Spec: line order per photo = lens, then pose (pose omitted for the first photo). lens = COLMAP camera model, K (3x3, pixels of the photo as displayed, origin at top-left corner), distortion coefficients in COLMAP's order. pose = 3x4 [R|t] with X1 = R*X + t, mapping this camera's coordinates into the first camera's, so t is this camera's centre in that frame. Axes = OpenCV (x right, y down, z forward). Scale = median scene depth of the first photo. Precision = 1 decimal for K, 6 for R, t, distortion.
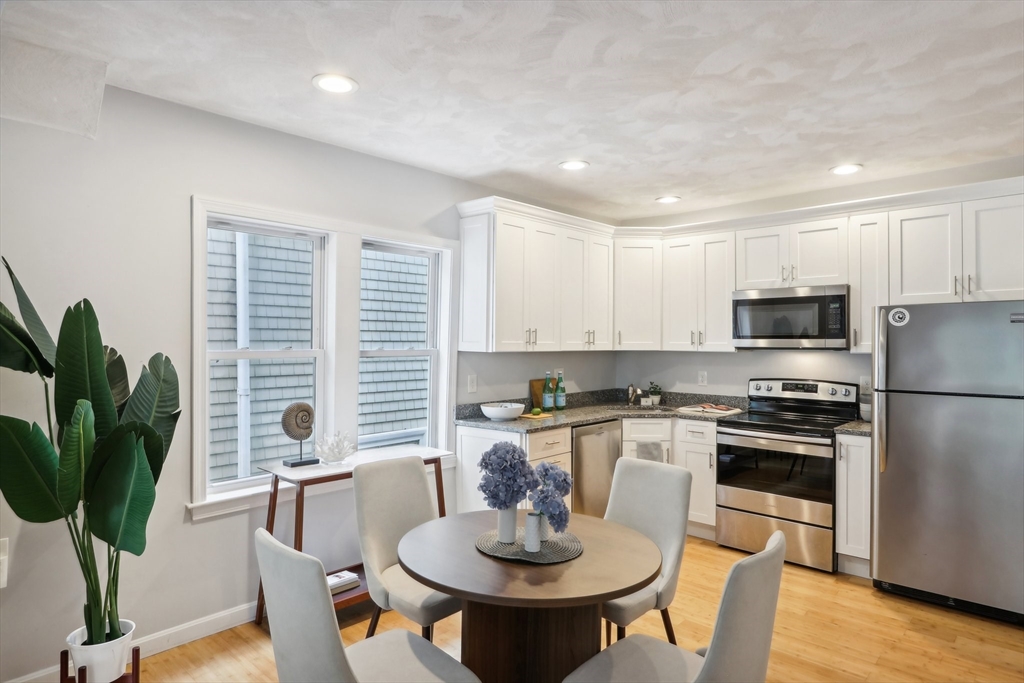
lens RADIAL K [[573.7, 0, 555.1], [0, 573.7, 335.4], [0, 0, 1]] dist [-0.008123, -0.000377]
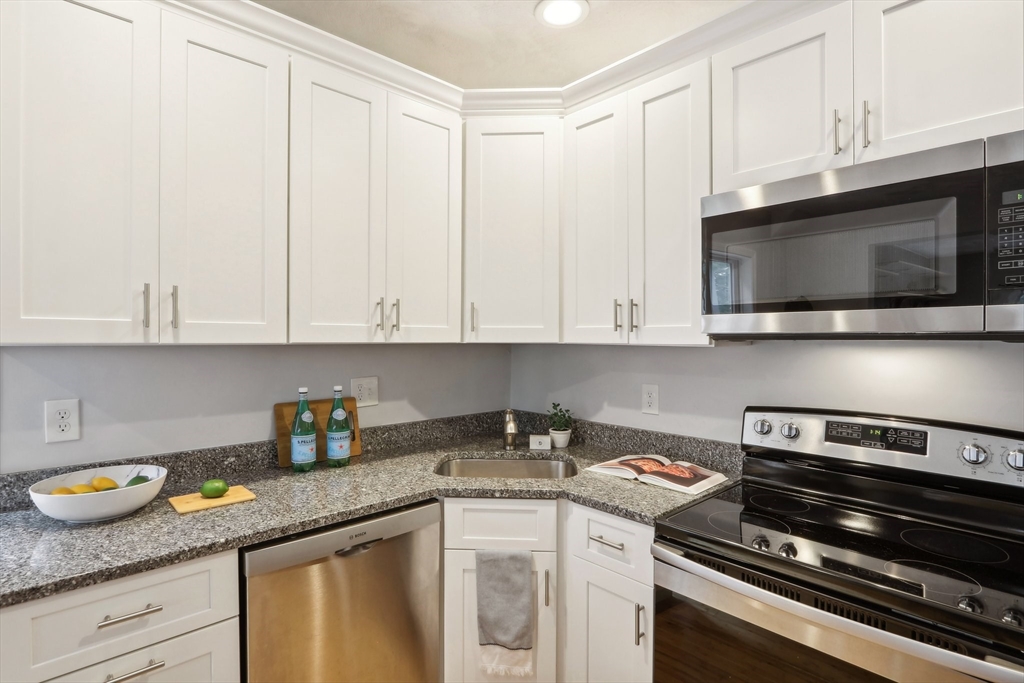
lens RADIAL K [[503.3, 0, 540.2], [0, 503.3, 337.6], [0, 0, 1]] dist [-0.013034, 0.002177]
pose [[0.997077, 0.000523, -0.076401, 0.233723], [0.000215, 0.999953, 0.009644, 0.020369], [0.076402, -0.009633, 0.997031, 0.667010]]
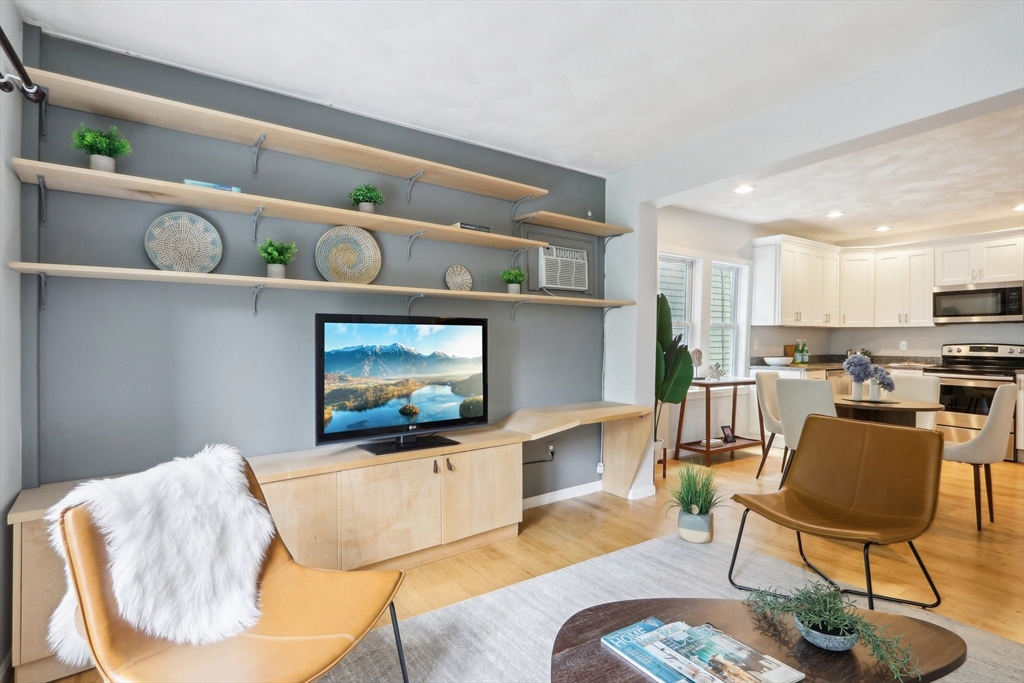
lens RADIAL K [[503.3, 0, 548.4], [0, 503.3, 336.8], [0, 0, 1]] dist [-0.013034, 0.002177]
pose [[0.970239, -0.000304, -0.242147, -0.388574], [0.001392, 0.999990, 0.004322, 0.053364], [0.242143, -0.004530, 0.970230, -0.586909]]
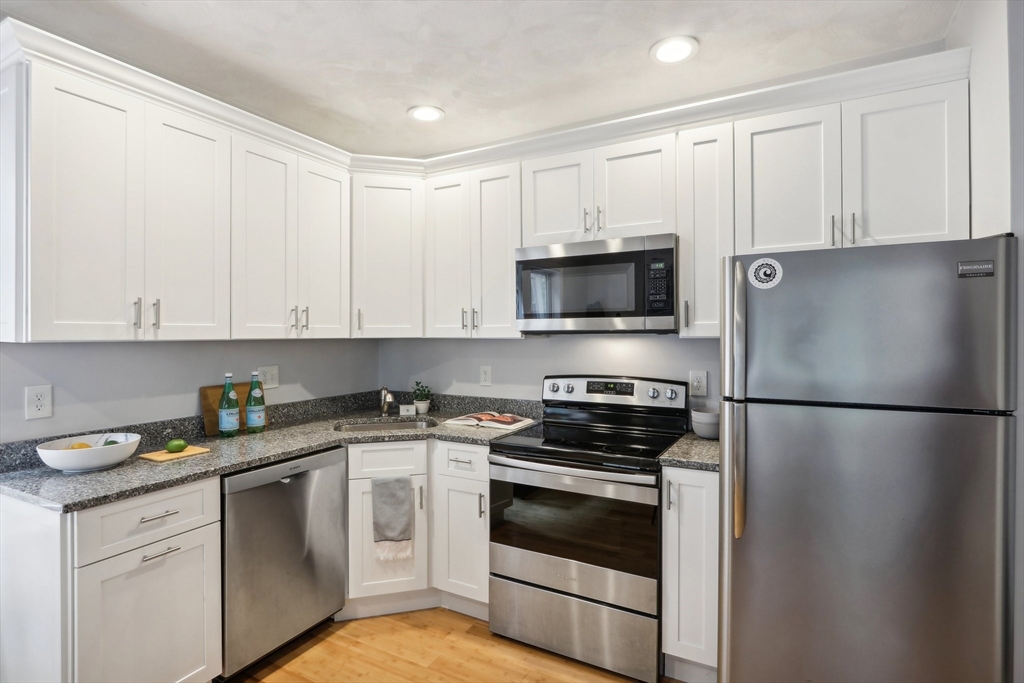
lens RADIAL K [[496.1, 0, 528.1], [0, 496.1, 331.9], [0, 0, 1]] dist [-0.023781, -0.000052]
pose [[0.974162, -0.006717, 0.225751, 0.201320], [0.004956, 0.999953, 0.008367, 0.017515], [-0.225796, -0.007032, 0.974149, 0.450570]]
